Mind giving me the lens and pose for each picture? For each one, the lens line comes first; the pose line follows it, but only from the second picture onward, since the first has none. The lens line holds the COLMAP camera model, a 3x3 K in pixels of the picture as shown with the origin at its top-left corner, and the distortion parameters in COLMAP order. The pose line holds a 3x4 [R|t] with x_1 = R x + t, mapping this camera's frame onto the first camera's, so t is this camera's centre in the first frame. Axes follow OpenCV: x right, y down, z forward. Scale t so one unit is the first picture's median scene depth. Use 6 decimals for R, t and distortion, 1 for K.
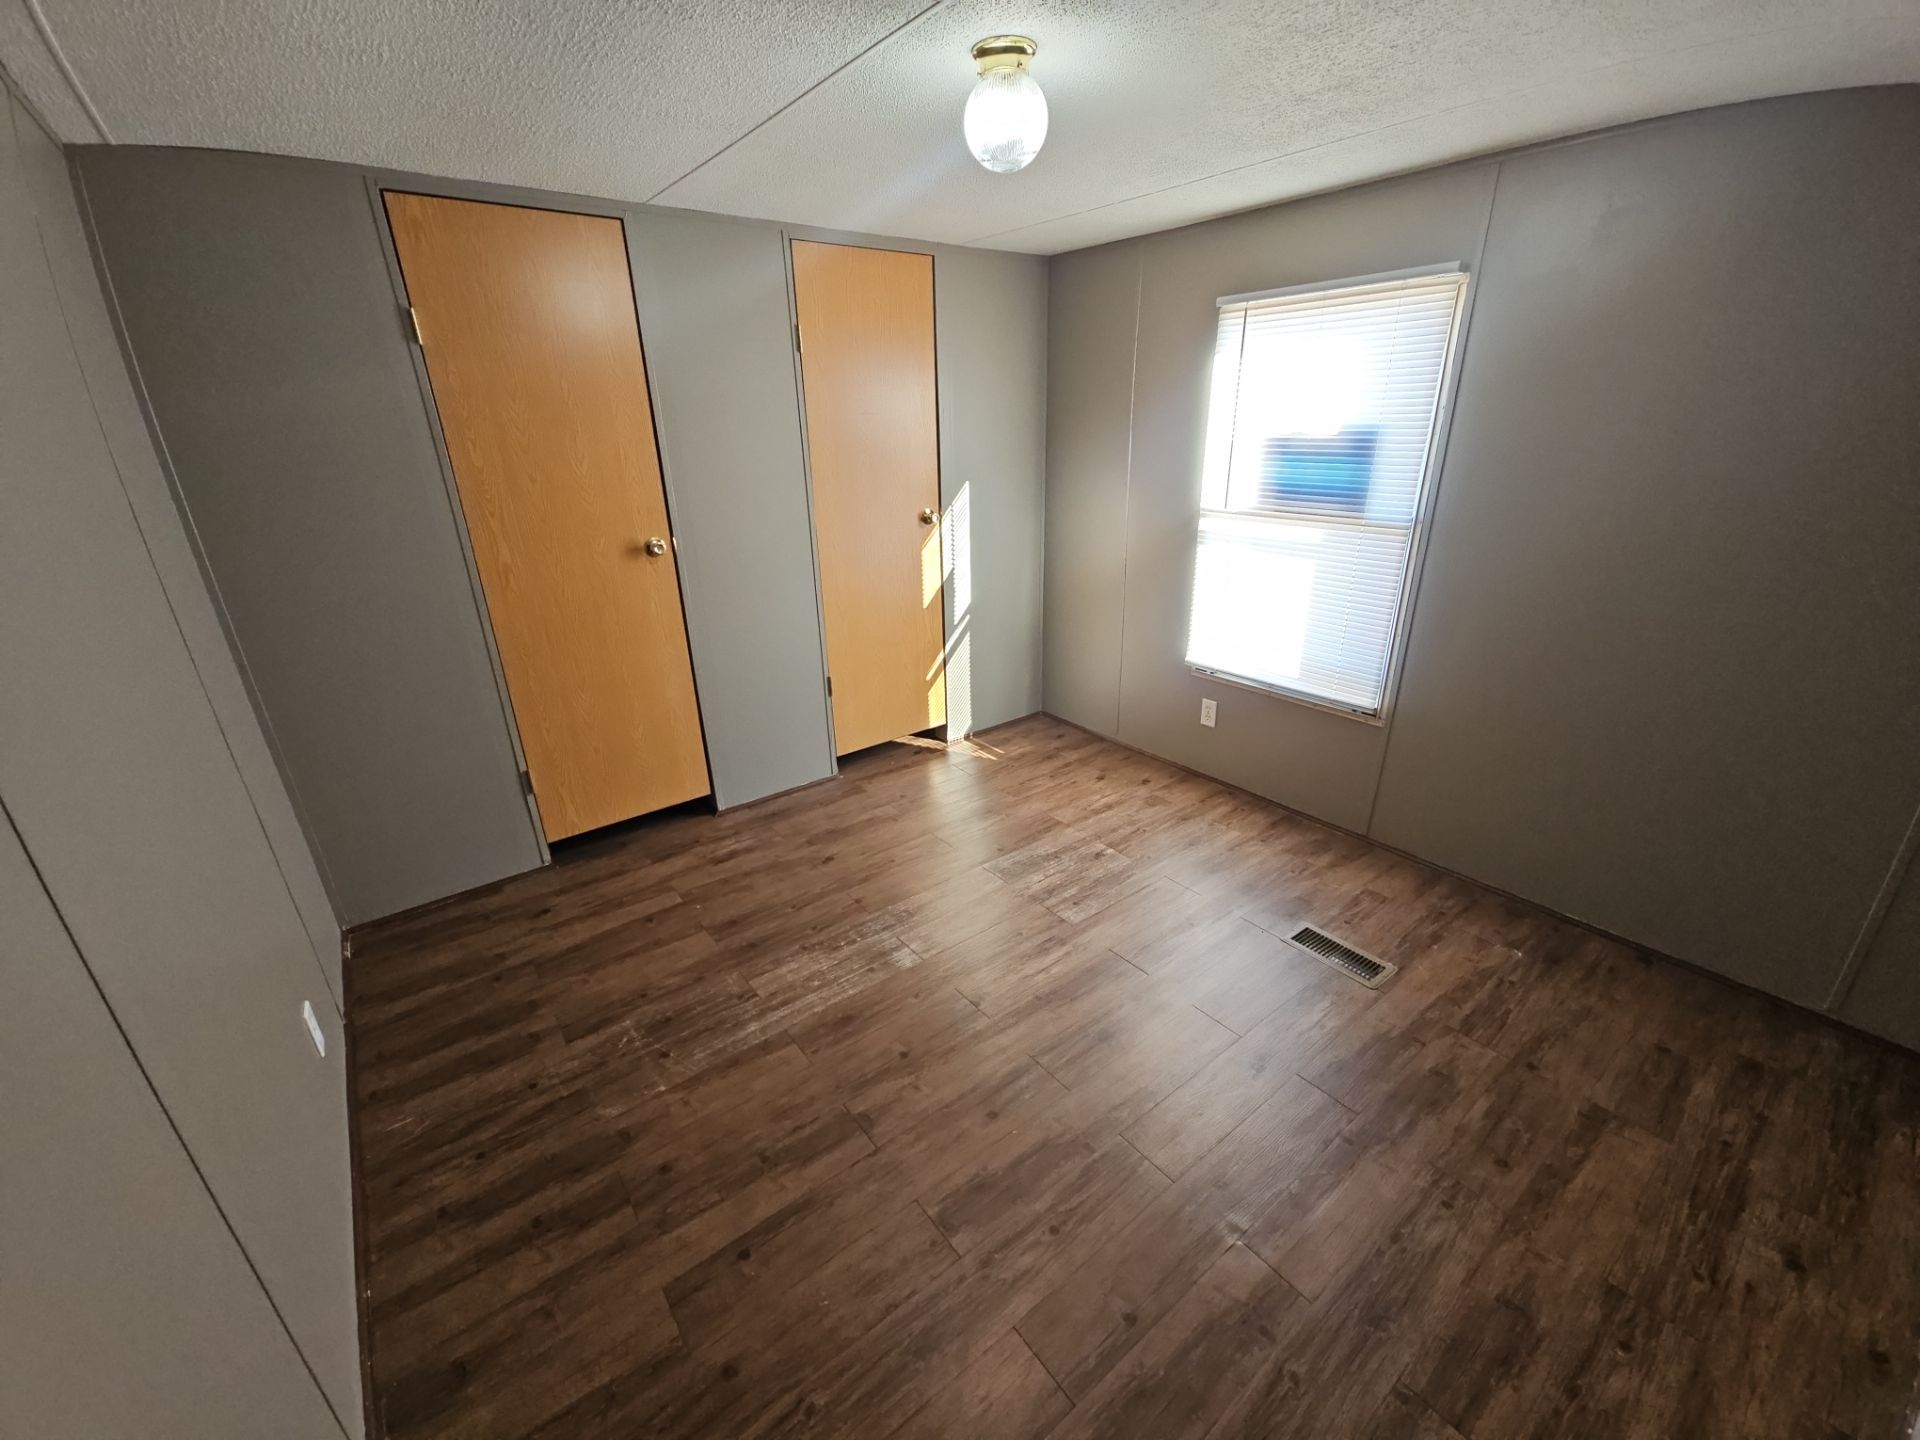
lens RADIAL K [[779.7, 0, 959.2], [0, 779.7, 725.5], [0, 0, 1]] dist [-0.001608, -0.001048]
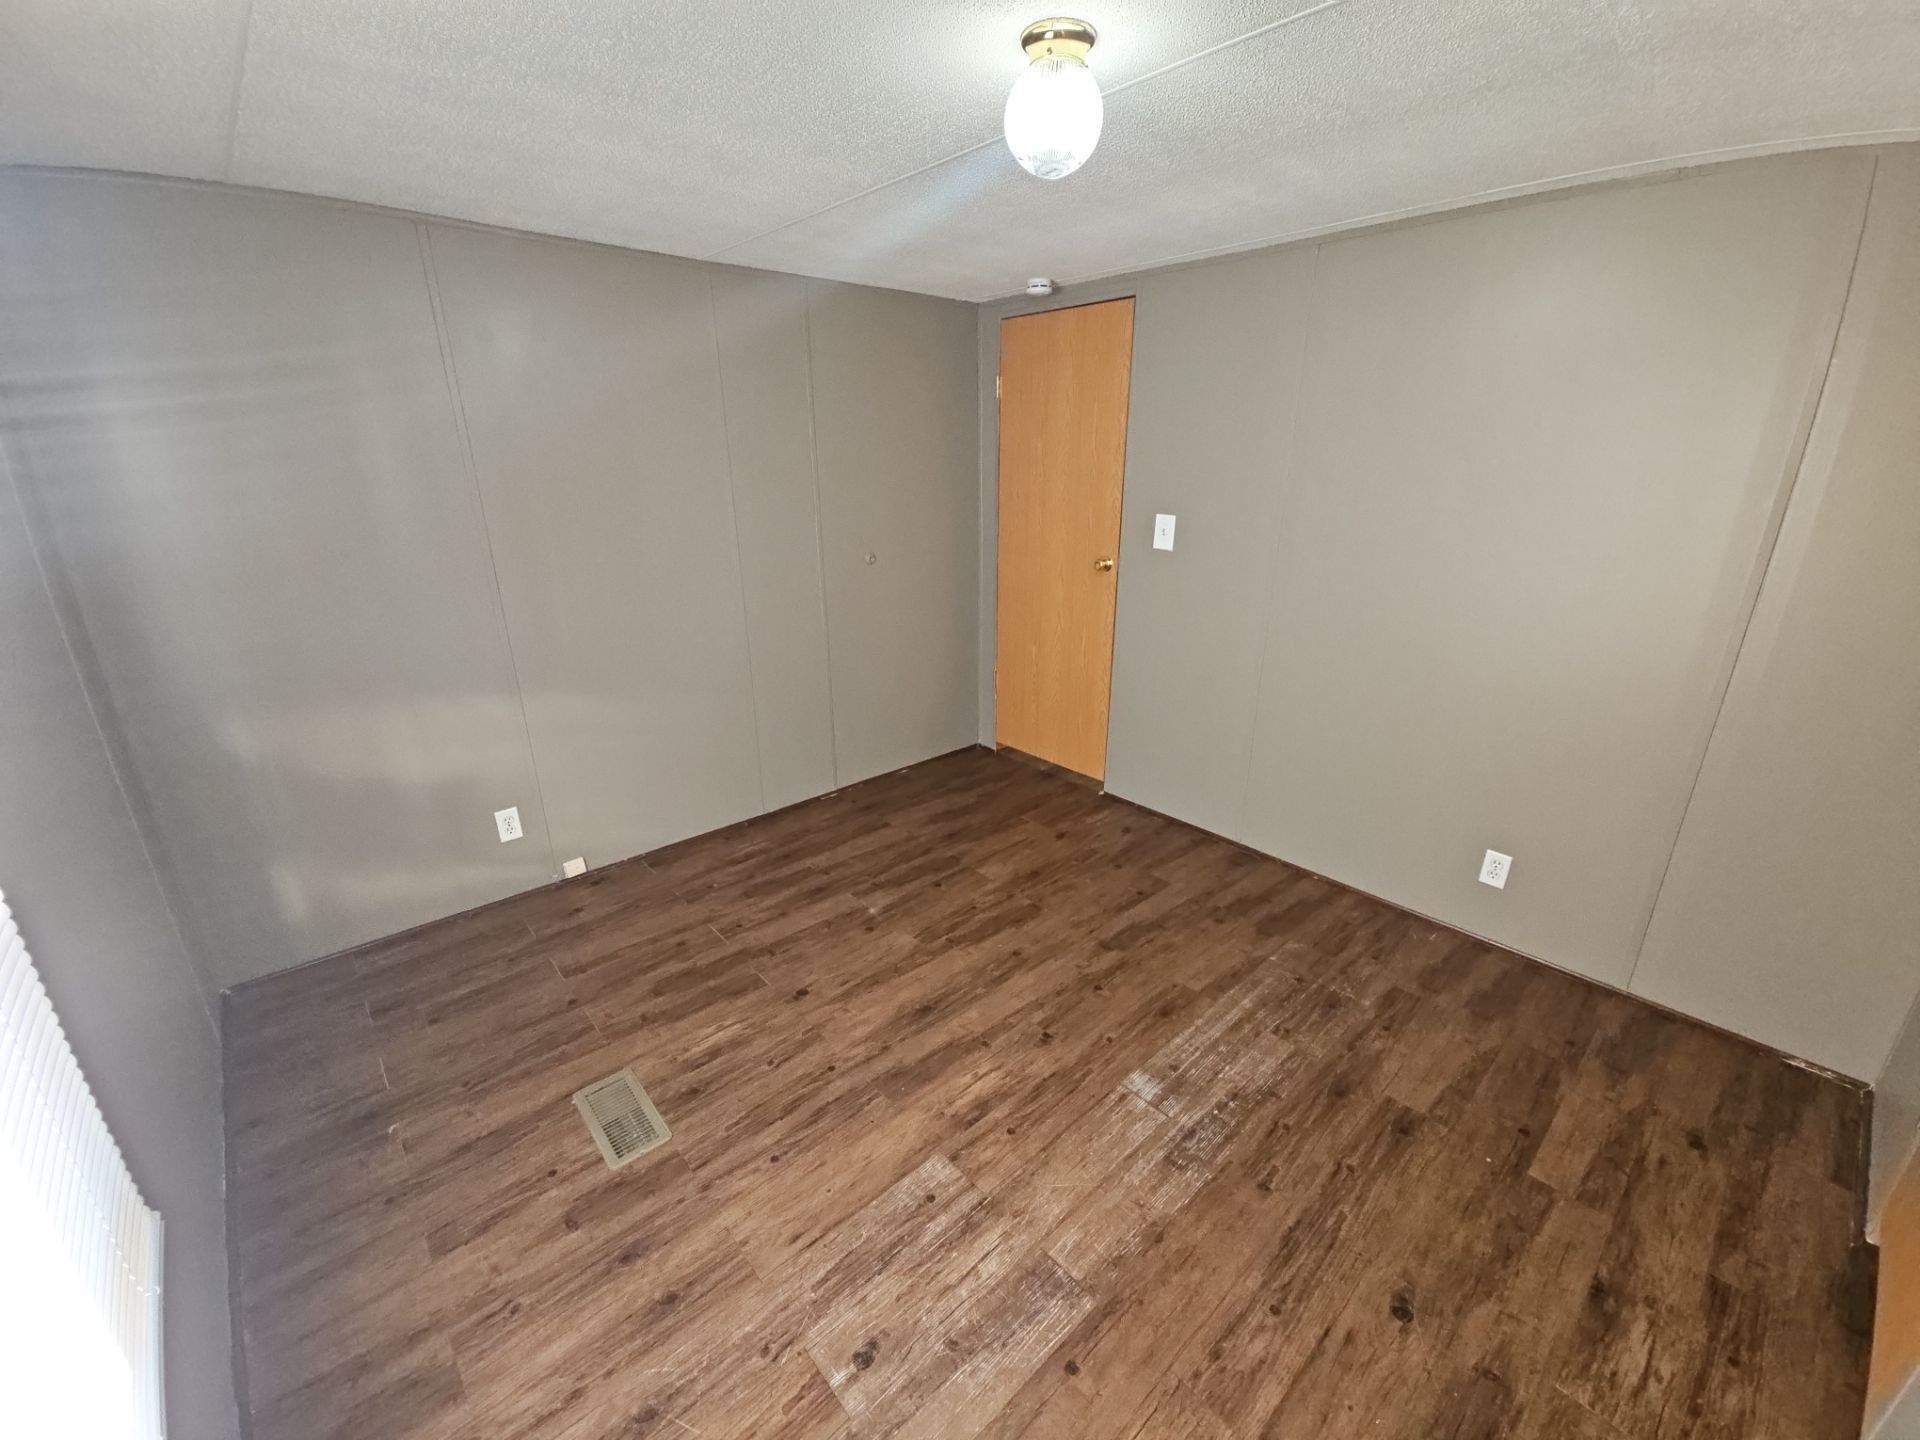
lens RADIAL K [[779.7, 0, 957.2], [0, 779.7, 722.2], [0, 0, 1]] dist [-0.001608, -0.001048]
pose [[-0.997050, 0.046565, -0.061016, 0.177447], [-0.004616, 0.757132, 0.653245, -0.592568], [0.076616, 0.651600, -0.754684, 1.474521]]
